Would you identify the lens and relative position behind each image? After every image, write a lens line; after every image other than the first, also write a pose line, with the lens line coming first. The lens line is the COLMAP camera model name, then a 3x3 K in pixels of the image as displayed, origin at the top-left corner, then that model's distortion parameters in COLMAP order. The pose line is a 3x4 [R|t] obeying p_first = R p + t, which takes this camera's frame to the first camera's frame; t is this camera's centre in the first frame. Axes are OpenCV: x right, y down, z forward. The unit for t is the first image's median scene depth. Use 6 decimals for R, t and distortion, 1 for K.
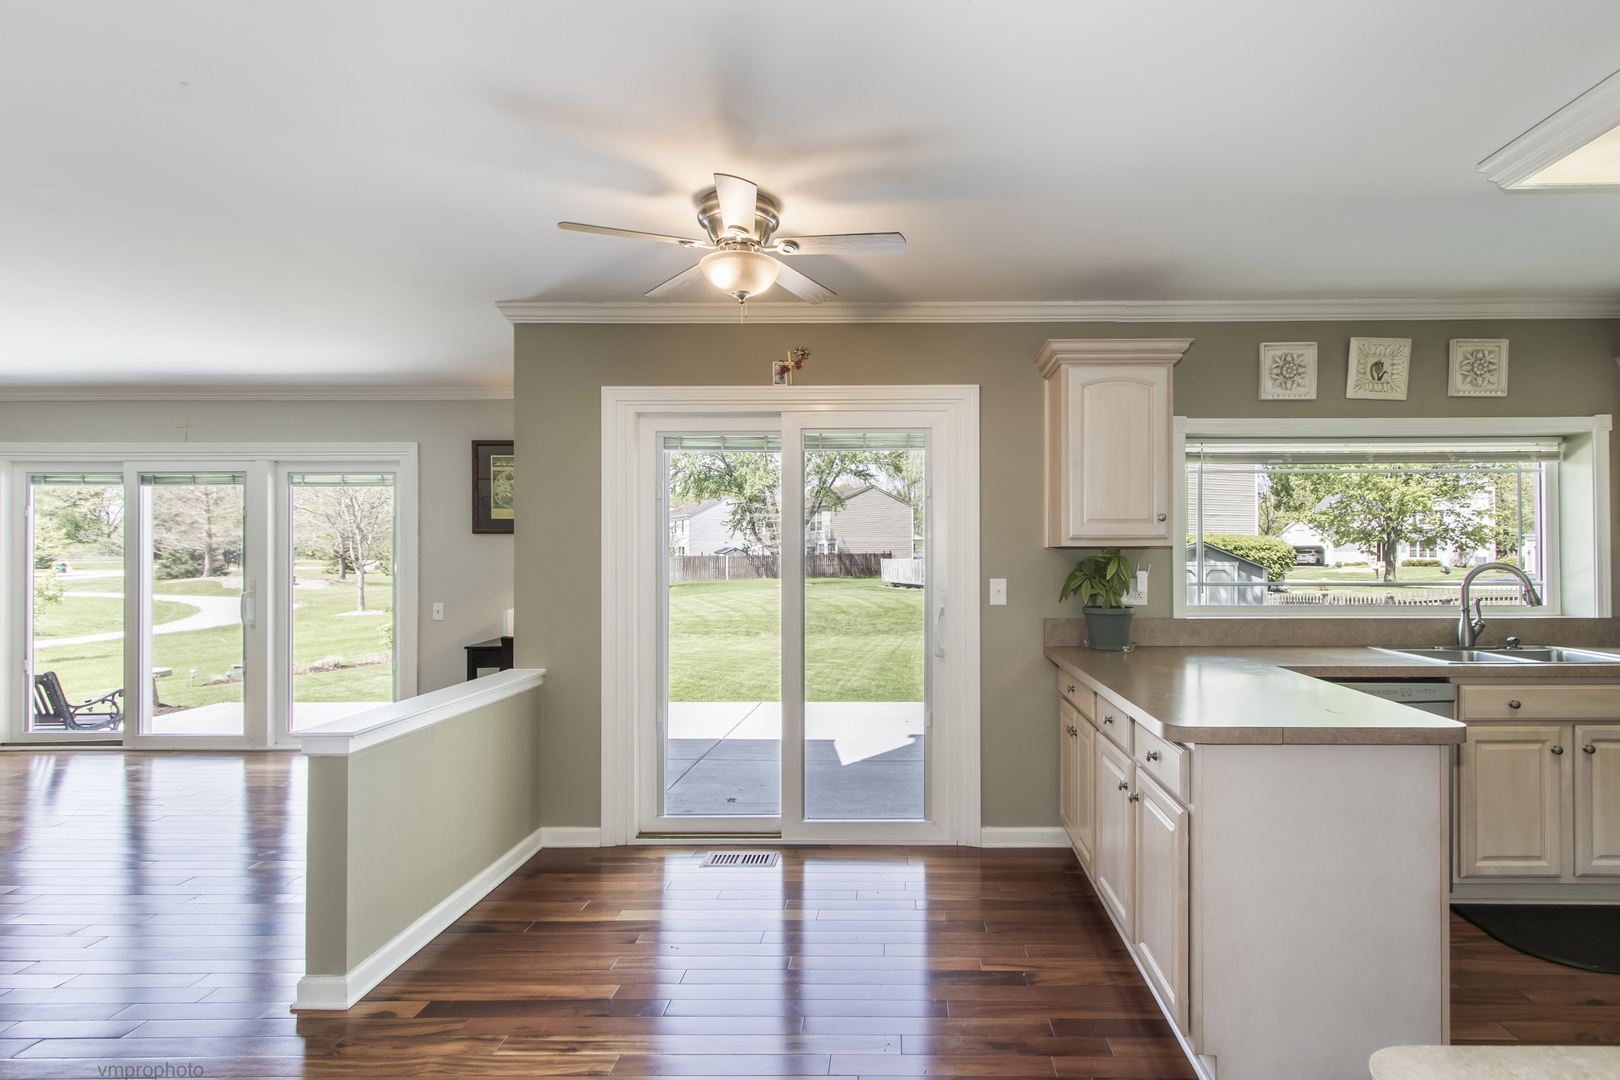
lens RADIAL K [[741.0, 0, 836.8], [0, 741.0, 554.4], [0, 0, 1]] dist [-0.009400, 0.001853]
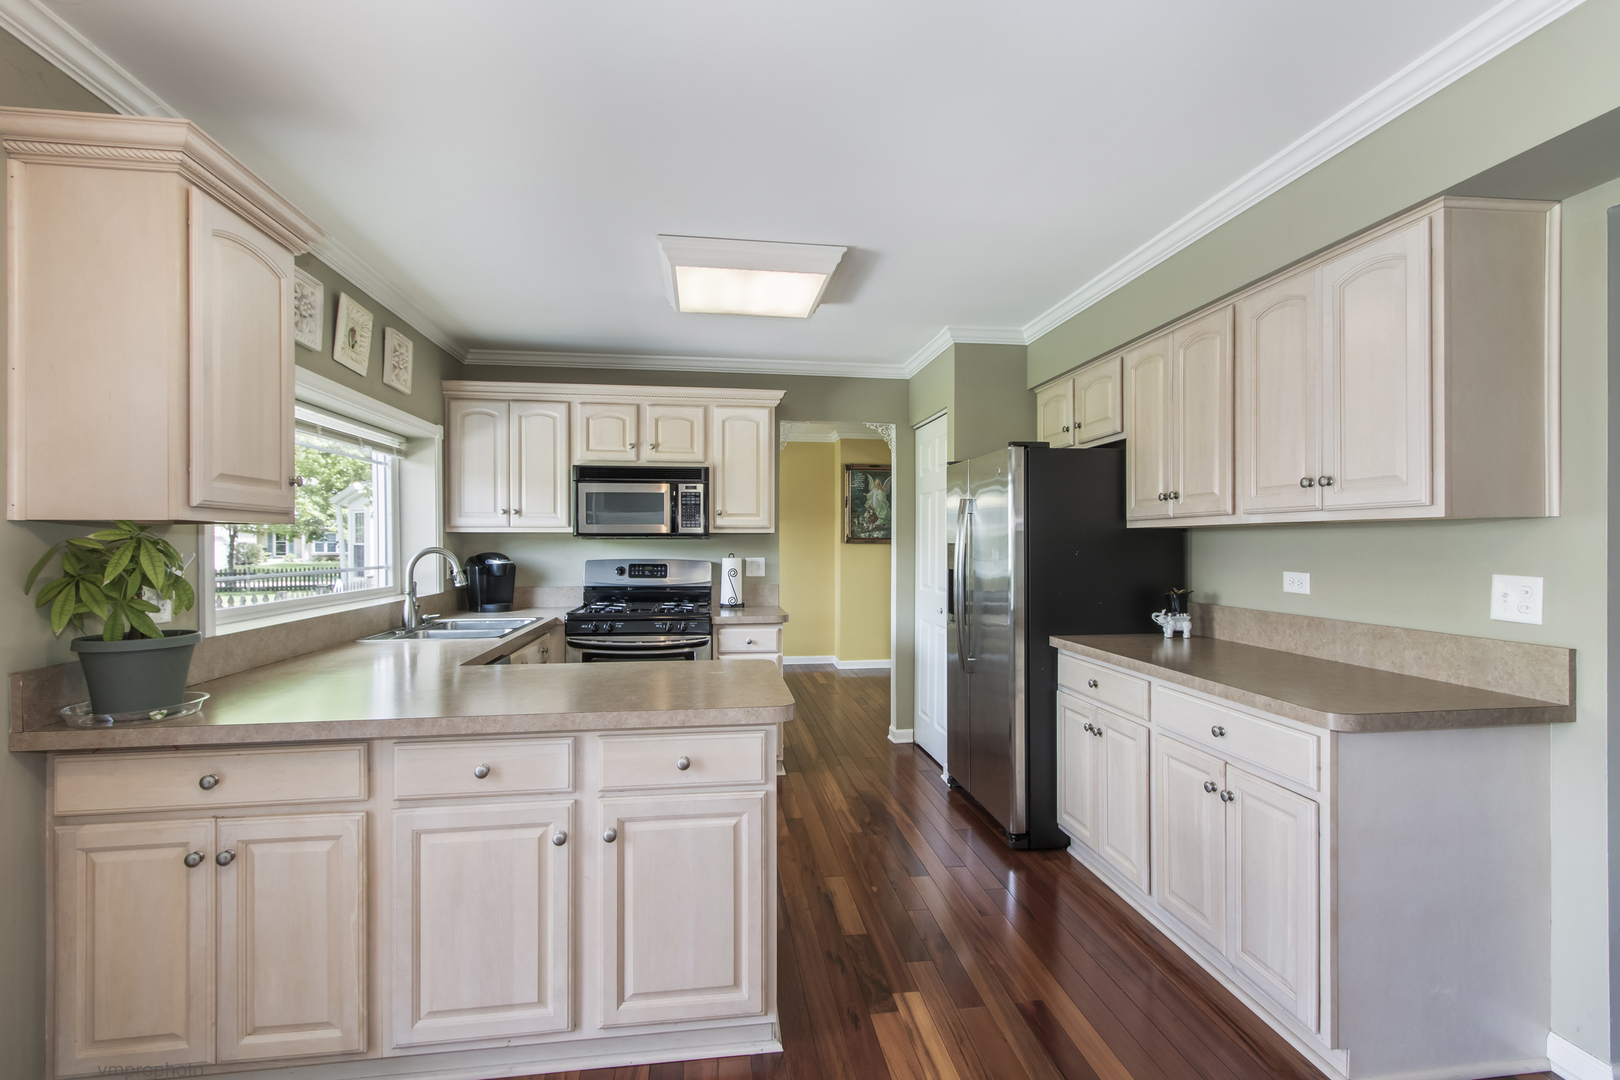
lens RADIAL K [[741.0, 0, 816.1], [0, 741.0, 545.1], [0, 0, 1]] dist [-0.009400, 0.001853]
pose [[-0.162610, -0.001608, 0.986689, -0.254748], [0.000306, 0.999999, 0.001680, 0.005207], [-0.986690, 0.000575, -0.162609, 0.578928]]
